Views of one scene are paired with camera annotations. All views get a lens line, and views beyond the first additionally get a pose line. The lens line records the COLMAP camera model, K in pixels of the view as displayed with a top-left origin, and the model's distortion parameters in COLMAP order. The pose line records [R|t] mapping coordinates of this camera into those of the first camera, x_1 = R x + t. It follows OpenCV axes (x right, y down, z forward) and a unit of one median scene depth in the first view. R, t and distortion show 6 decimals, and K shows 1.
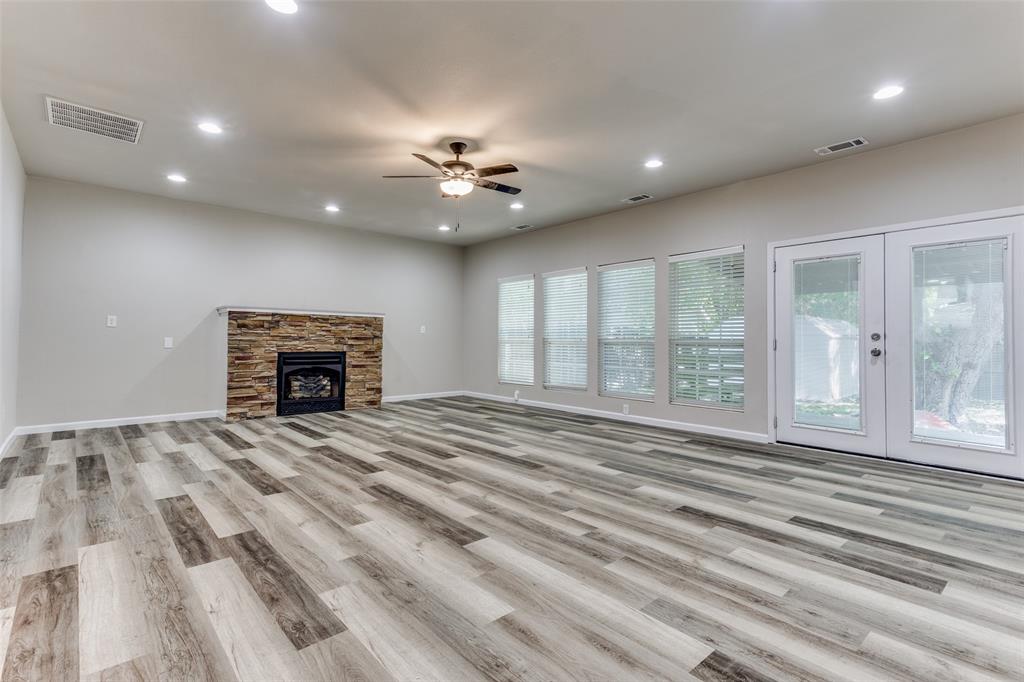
lens RADIAL K [[477.6, 0, 494.9], [0, 477.6, 329.0], [0, 0, 1]] dist [0.025274, -0.000452]
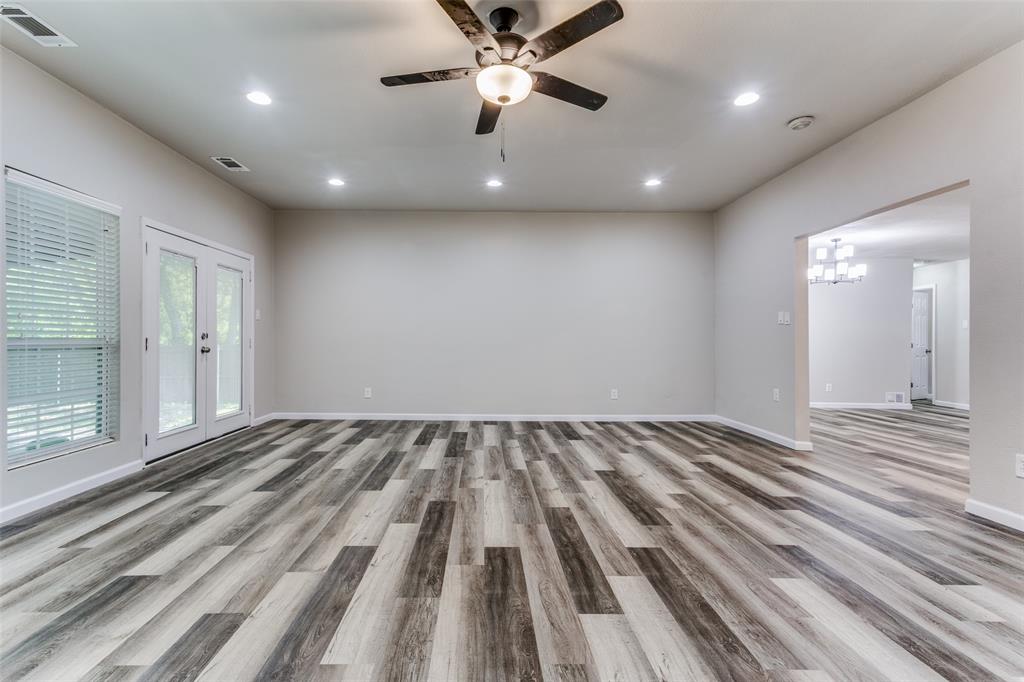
lens RADIAL K [[492.0, 0, 487.5], [0, 492.0, 341.4], [0, 0, 1]] dist [0.020729, 0.000048]
pose [[-0.768230, -0.010440, 0.640088, -0.316058], [-0.021273, 0.999731, -0.009227, 0.017400], [-0.639820, -0.020705, -0.768246, 1.017475]]
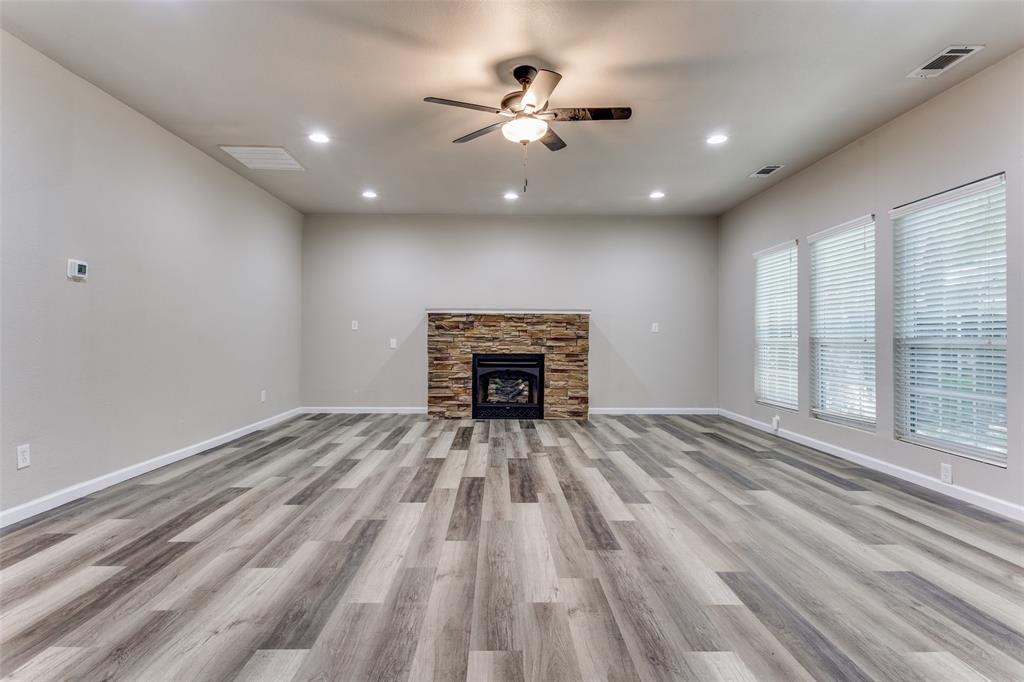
lens RADIAL K [[497.4, 0, 503.0], [0, 497.4, 332.9], [0, 0, 1]] dist [0.003970, -0.000220]
pose [[0.767808, -0.011318, -0.640581, 0.256876], [0.016388, 0.999864, 0.001977, 0.005527], [0.640471, -0.012016, 0.767888, 0.274184]]
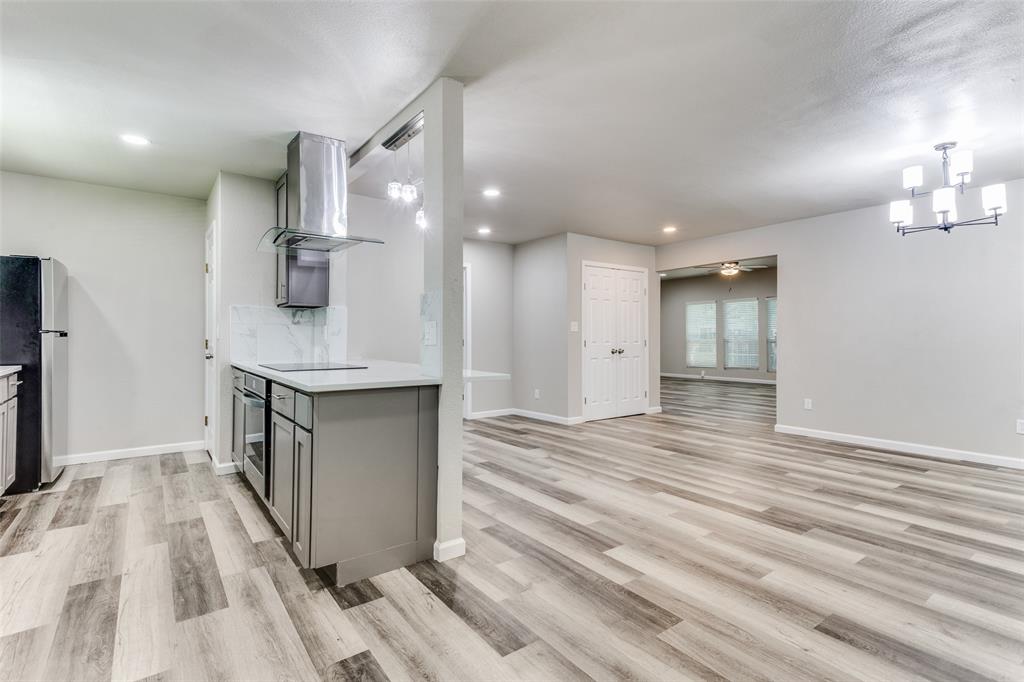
lens RADIAL K [[484.7, 0, 504.3], [0, 484.7, 327.6], [0, 0, 1]] dist [0.027030, -0.001509]
pose [[0.996945, -0.006969, -0.077794, -0.640980], [0.007245, 0.999968, 0.003272, -0.039003], [0.077768, -0.003826, 0.996964, -0.911936]]
